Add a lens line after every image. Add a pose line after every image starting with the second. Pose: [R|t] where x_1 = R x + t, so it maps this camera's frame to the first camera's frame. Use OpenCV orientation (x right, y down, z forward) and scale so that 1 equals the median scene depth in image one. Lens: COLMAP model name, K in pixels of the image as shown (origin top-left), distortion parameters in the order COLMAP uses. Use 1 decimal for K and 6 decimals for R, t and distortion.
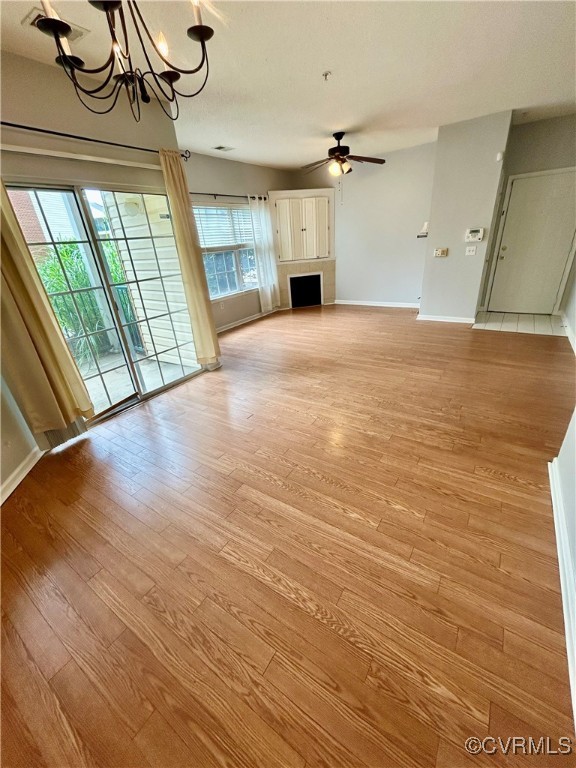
lens RADIAL K [[312.1, 0, 287.9], [0, 312.1, 382.1], [0, 0, 1]] dist [0.000652, 0.001523]
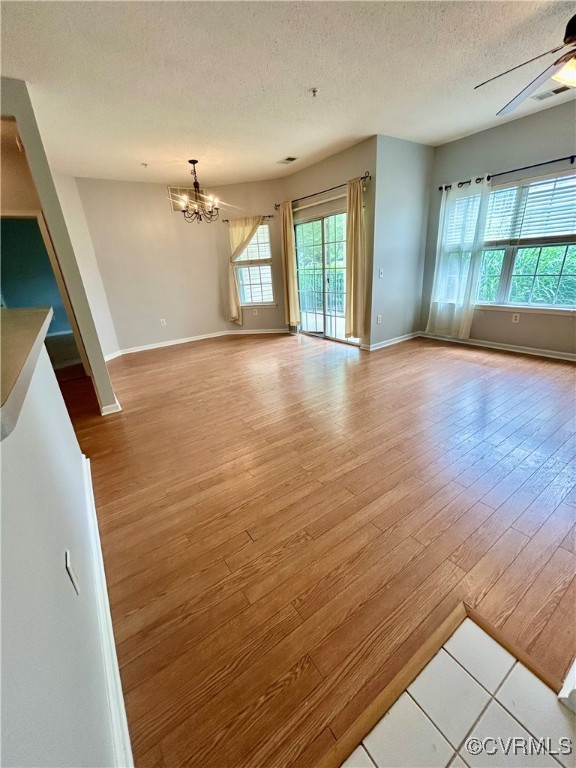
lens RADIAL K [[312.1, 0, 293.0], [0, 312.1, 381.5], [0, 0, 1]] dist [0.000652, 0.001523]
pose [[-0.350731, 0.420807, -0.836606, 0.866287], [-0.313920, 0.788837, 0.528385, -0.464317], [0.882294, 0.447948, -0.144570, 0.934502]]
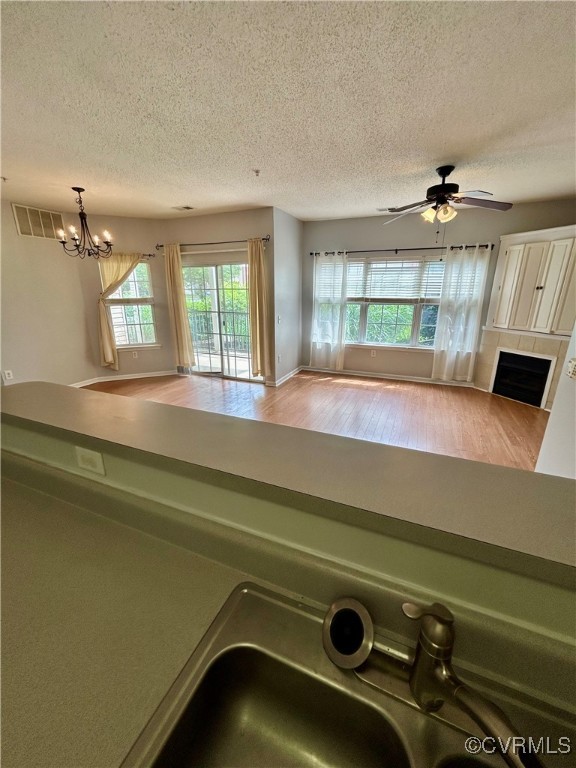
lens RADIAL K [[312.1, 0, 290.6], [0, 312.1, 387.4], [0, 0, 1]] dist [0.000652, 0.001523]
pose [[0.185978, 0.364696, -0.912364, 0.937263], [-0.427449, 0.866121, 0.259080, -0.392611], [0.884703, 0.341806, 0.316969, 0.628222]]
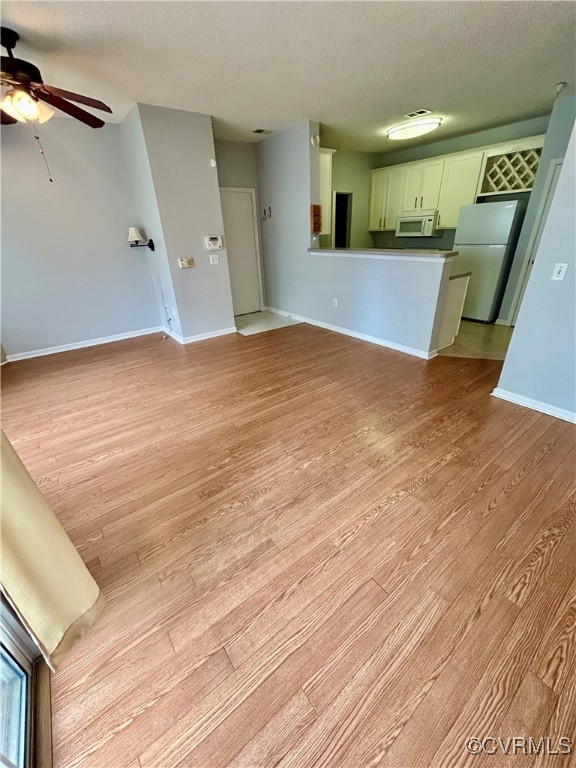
lens RADIAL K [[312.1, 0, 288.5], [0, 312.1, 382.7], [0, 0, 1]] dist [0.000652, 0.001523]
pose [[0.329069, -0.363644, 0.871479, -0.319942], [0.410050, 0.886356, 0.215018, -0.222466], [-0.850631, 0.286594, 0.440785, 0.552329]]
